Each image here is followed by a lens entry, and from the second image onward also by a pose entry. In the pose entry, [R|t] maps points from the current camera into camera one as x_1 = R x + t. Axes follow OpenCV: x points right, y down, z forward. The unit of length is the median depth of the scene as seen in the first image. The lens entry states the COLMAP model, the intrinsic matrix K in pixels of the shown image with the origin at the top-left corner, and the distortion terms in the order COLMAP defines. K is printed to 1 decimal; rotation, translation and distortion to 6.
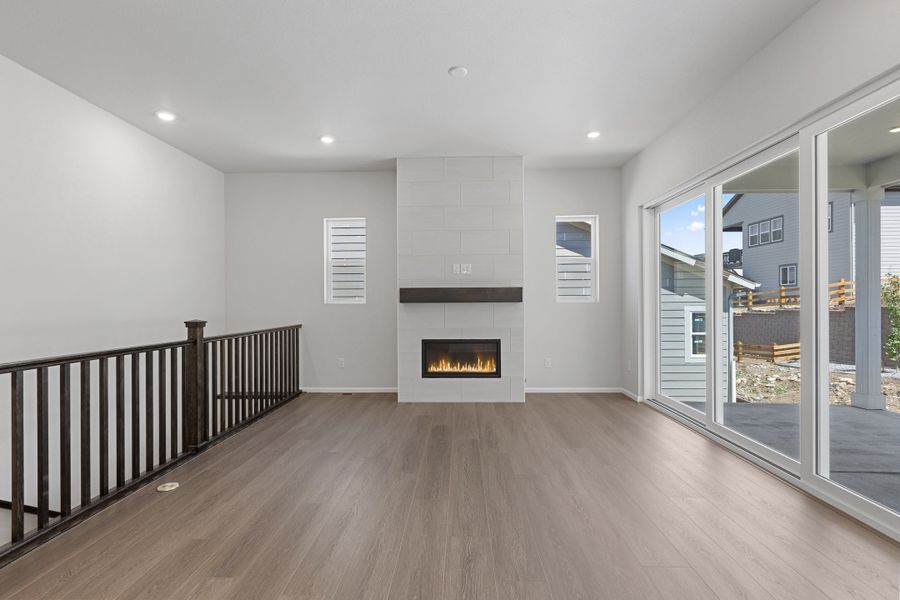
lens RADIAL K [[404.9, 0, 447.1], [0, 404.9, 293.6], [0, 0, 1]] dist [-0.000220, -0.000333]
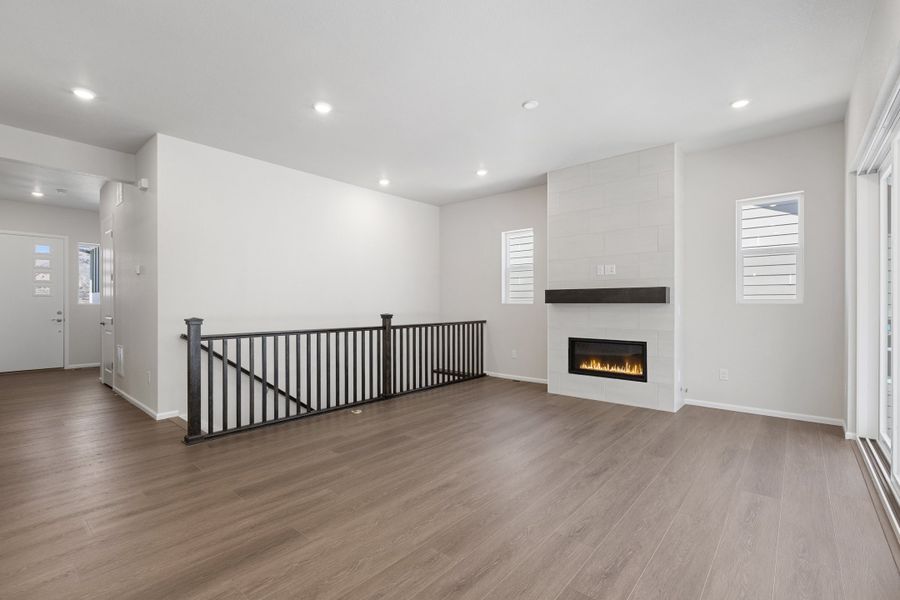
lens RADIAL K [[404.9, 0, 447.1], [0, 404.9, 293.6], [0, 0, 1]] dist [-0.000220, -0.000333]
pose [[0.769275, -0.011672, -0.638812, 0.378290], [0.010682, 0.999928, -0.005406, -0.000266], [0.638829, -0.002665, 0.769344, -0.029970]]
